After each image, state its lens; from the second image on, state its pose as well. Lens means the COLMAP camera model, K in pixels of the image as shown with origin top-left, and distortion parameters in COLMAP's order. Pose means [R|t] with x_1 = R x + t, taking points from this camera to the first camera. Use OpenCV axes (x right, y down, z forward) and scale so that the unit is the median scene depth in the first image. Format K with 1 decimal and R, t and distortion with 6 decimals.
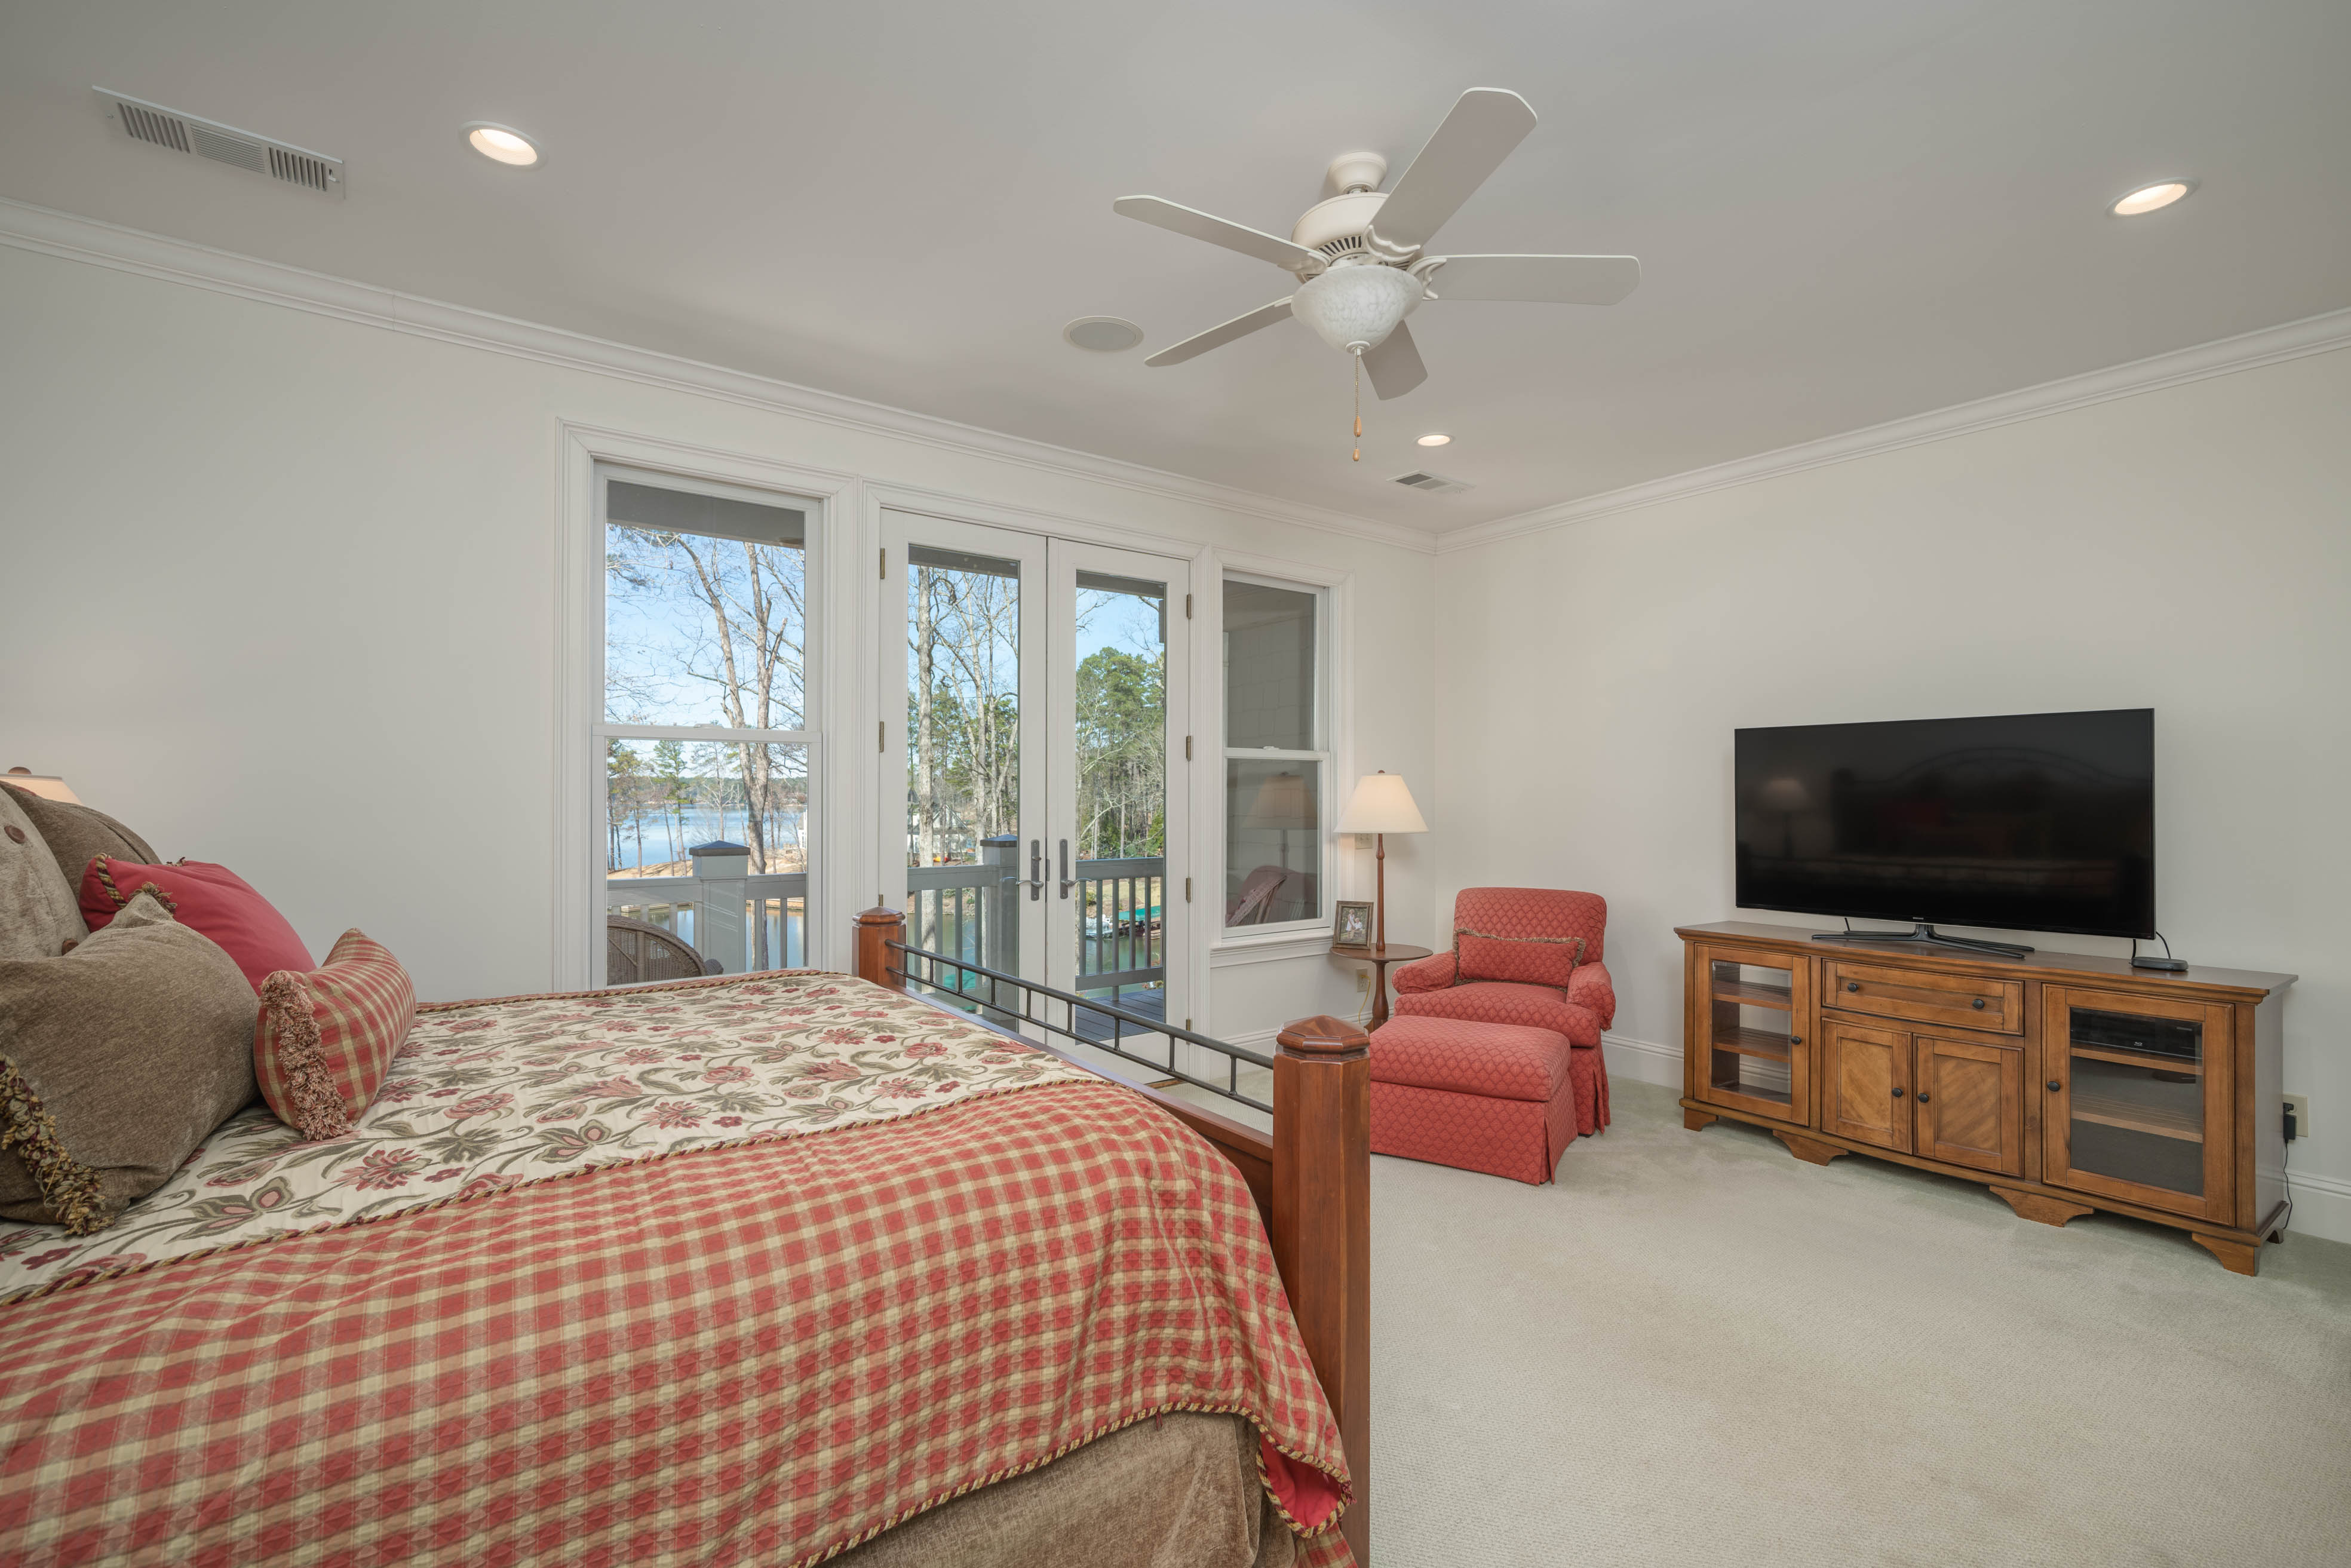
lens RADIAL K [[1032.7, 0, 1160.4], [0, 1032.7, 795.0], [0, 0, 1]] dist [0.000569, -0.000059]
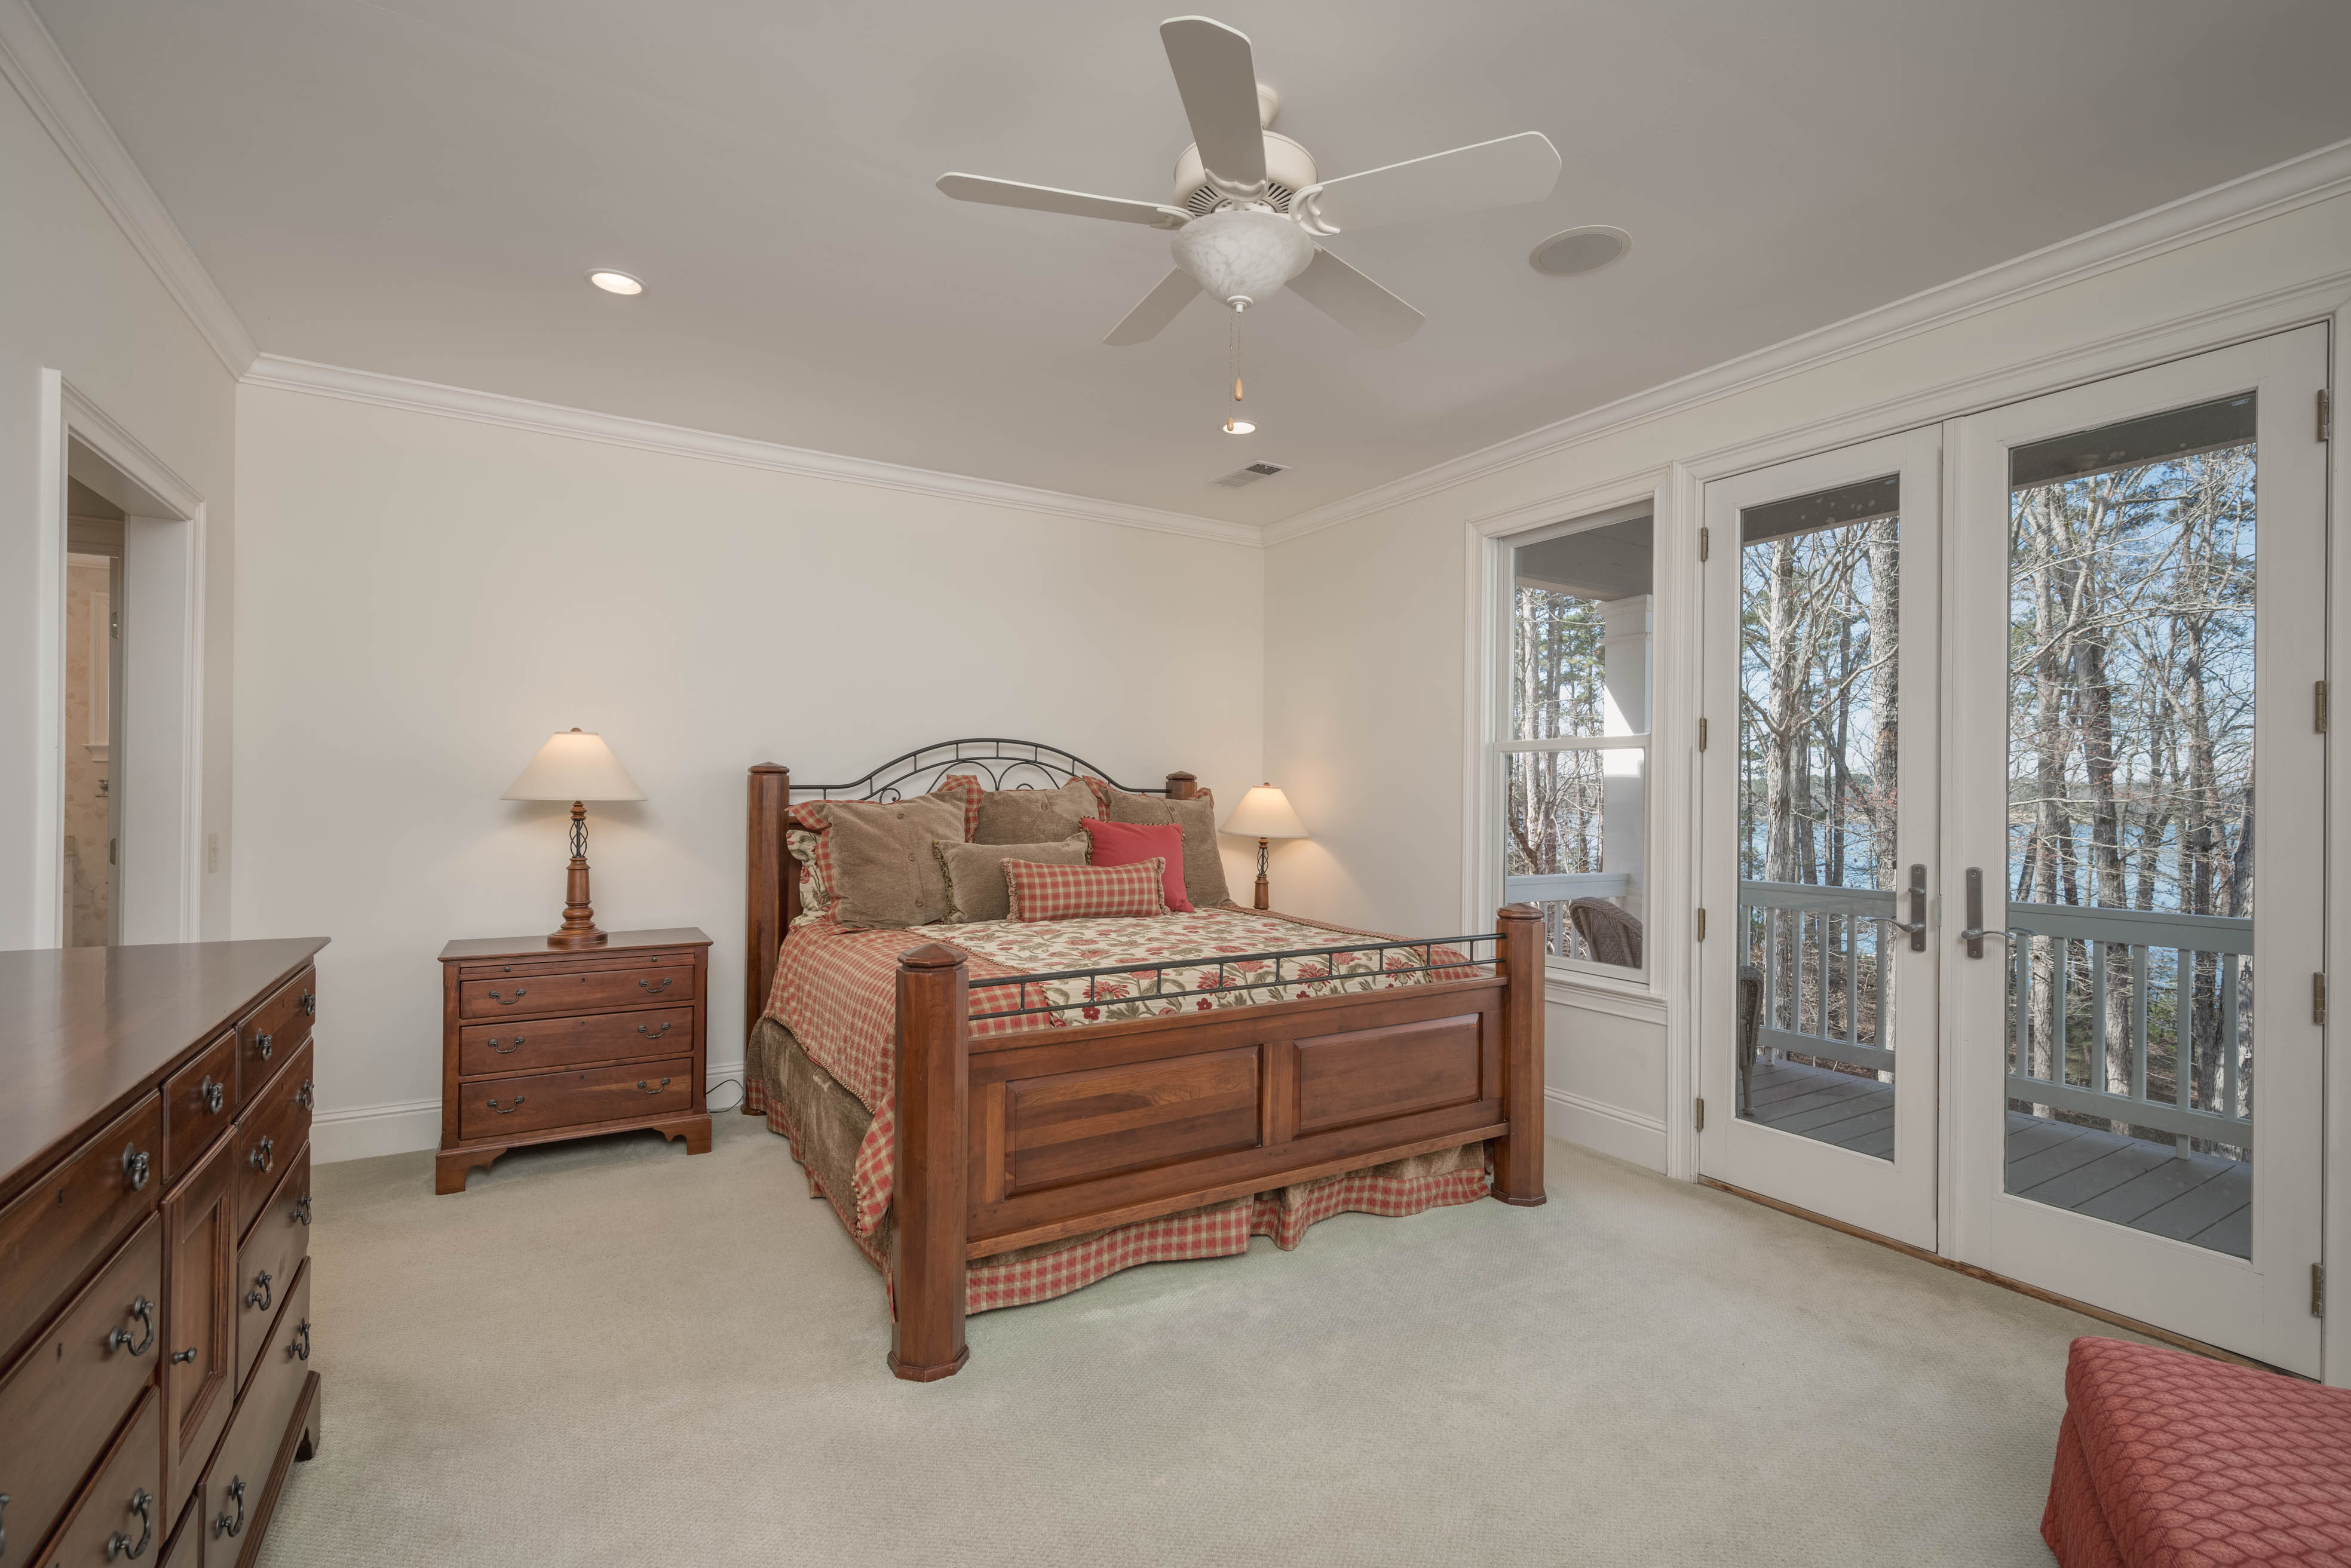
lens RADIAL K [[1032.5, 0, 1171.4], [0, 1032.5, 796.5], [0, 0, 1]] dist [0.000569, -0.000059]
pose [[-0.086373, 0.003597, -0.996256, 0.068410], [-0.007802, 0.999960, 0.004287, -0.000180], [0.996232, 0.008143, -0.086342, 0.061731]]
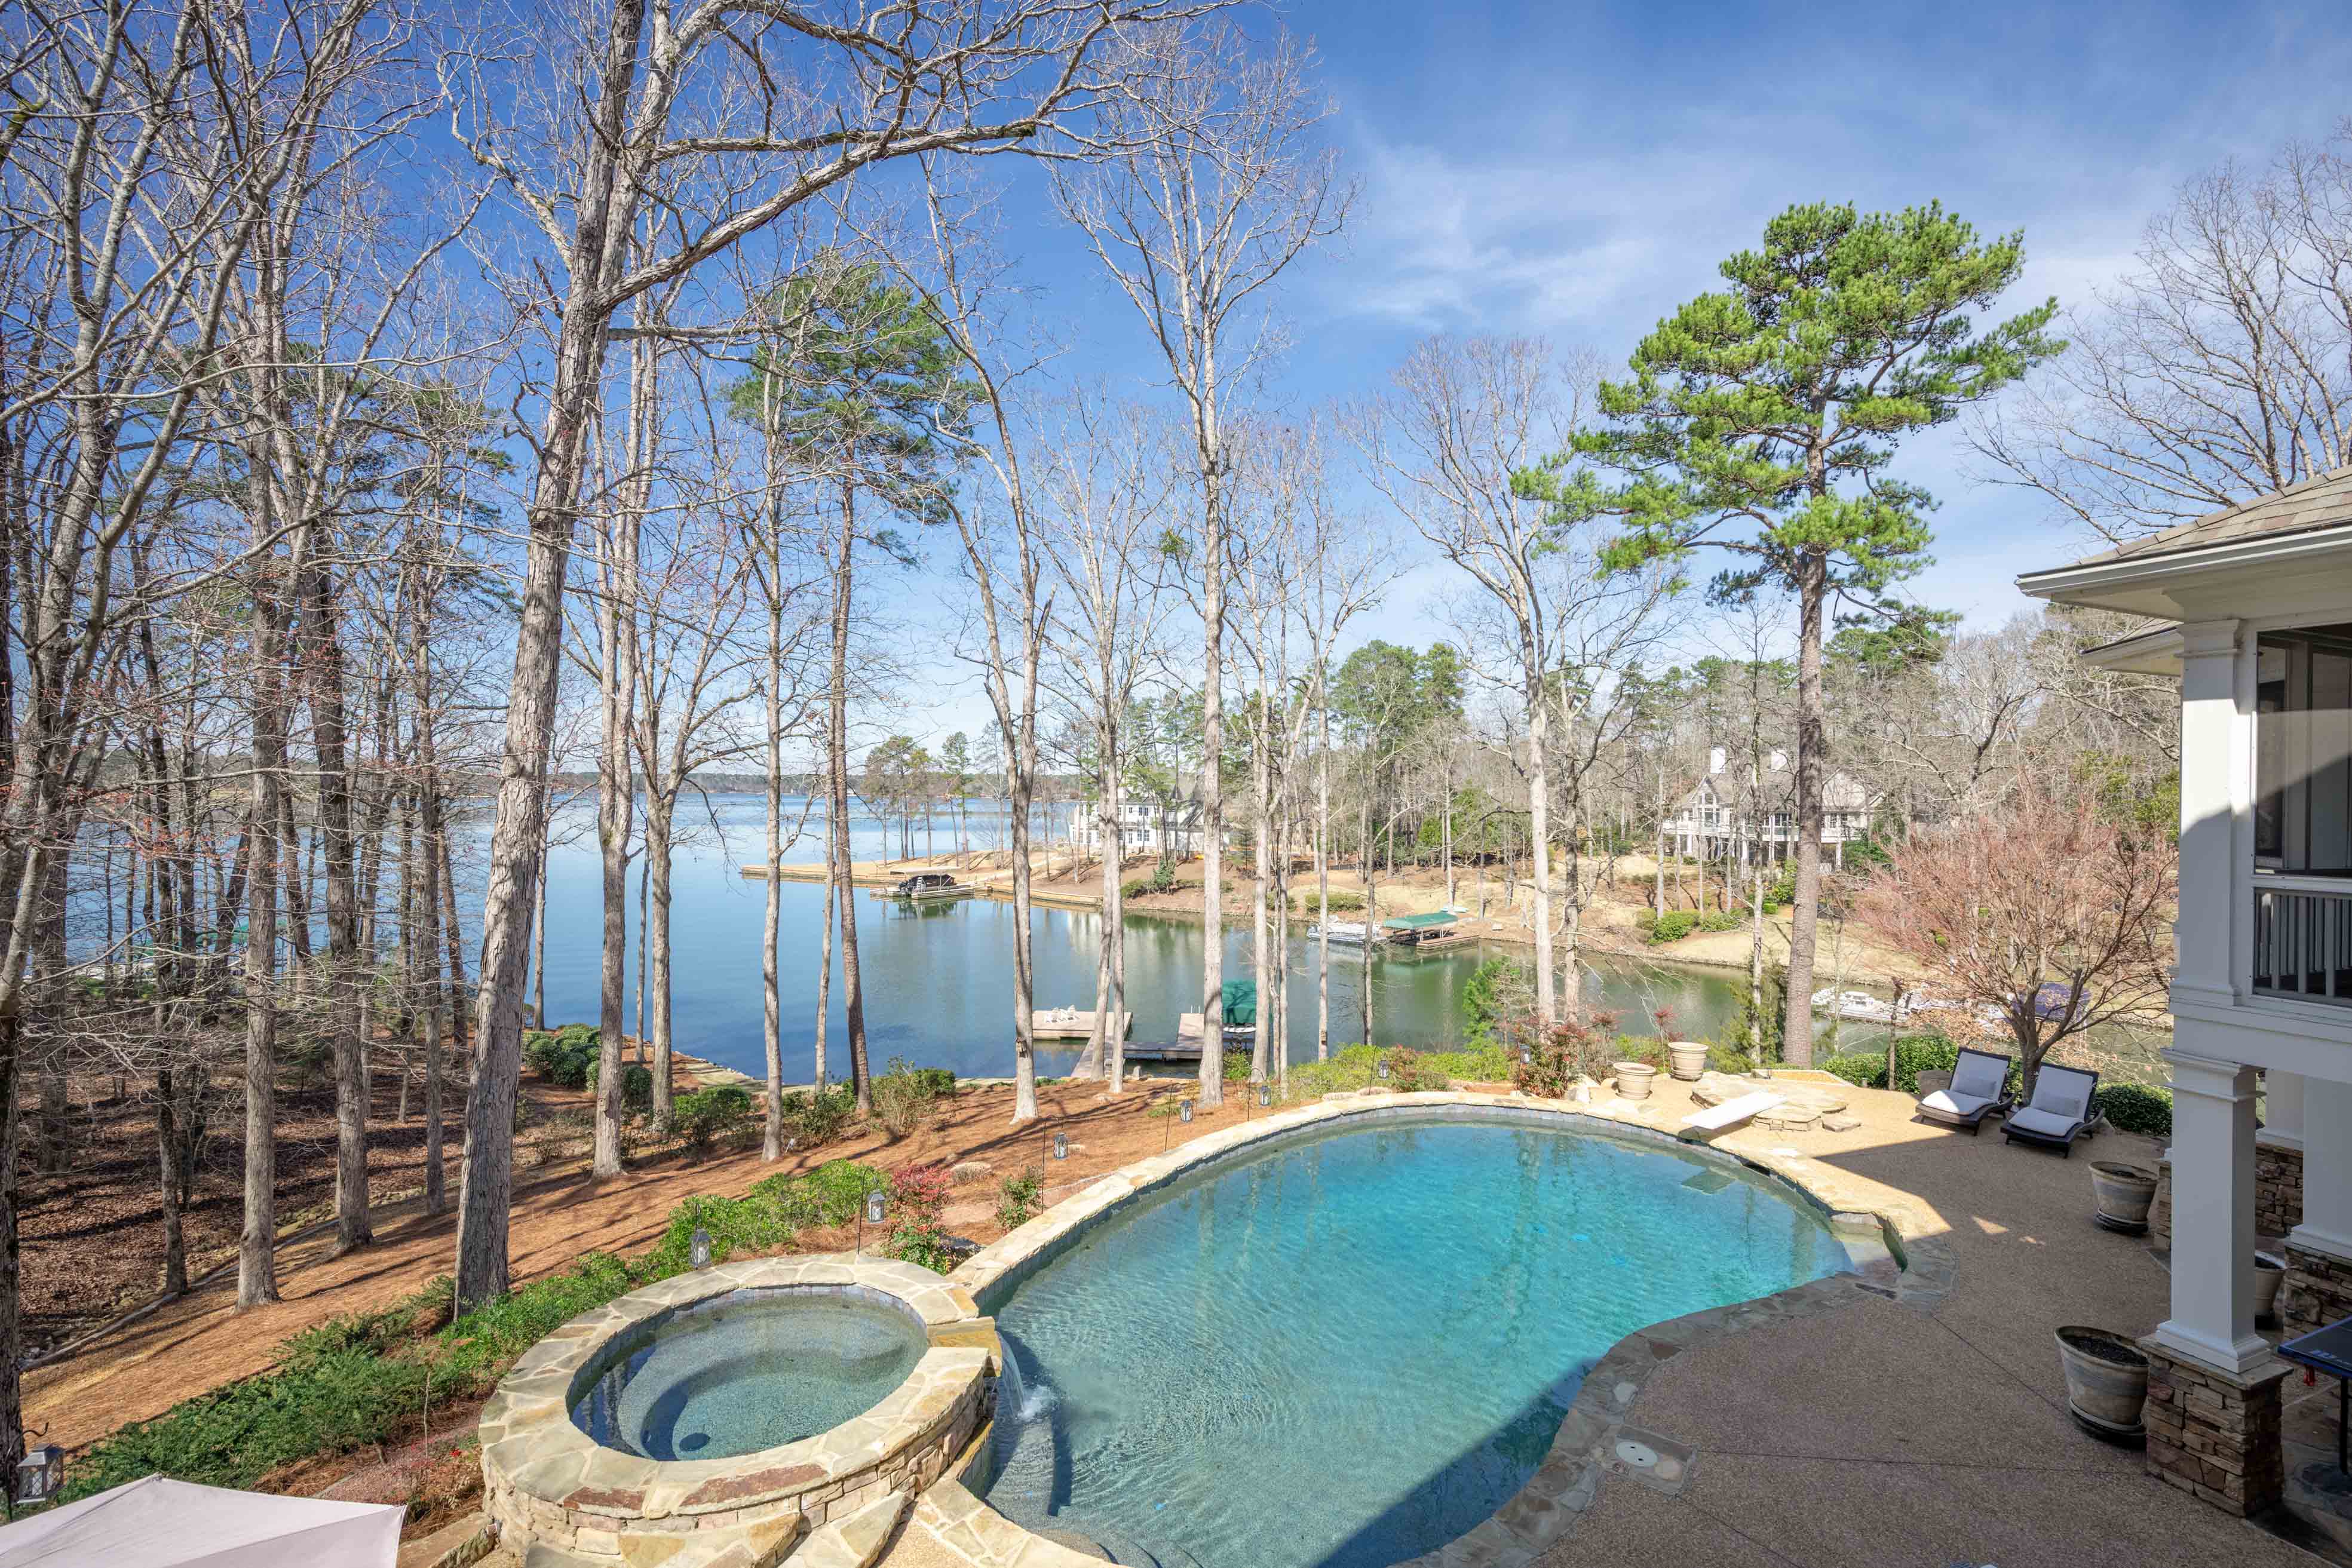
lens RADIAL K [[1033.0, 0, 1174.9], [0, 1033.0, 798.7], [0, 0, 1]] dist [0.000569, -0.000059]
pose [[0.972187, 0.010932, -0.233950, -0.047599], [-0.009787, 0.999934, 0.006052, 0.005324], [0.234001, -0.003594, 0.972230, 0.146509]]
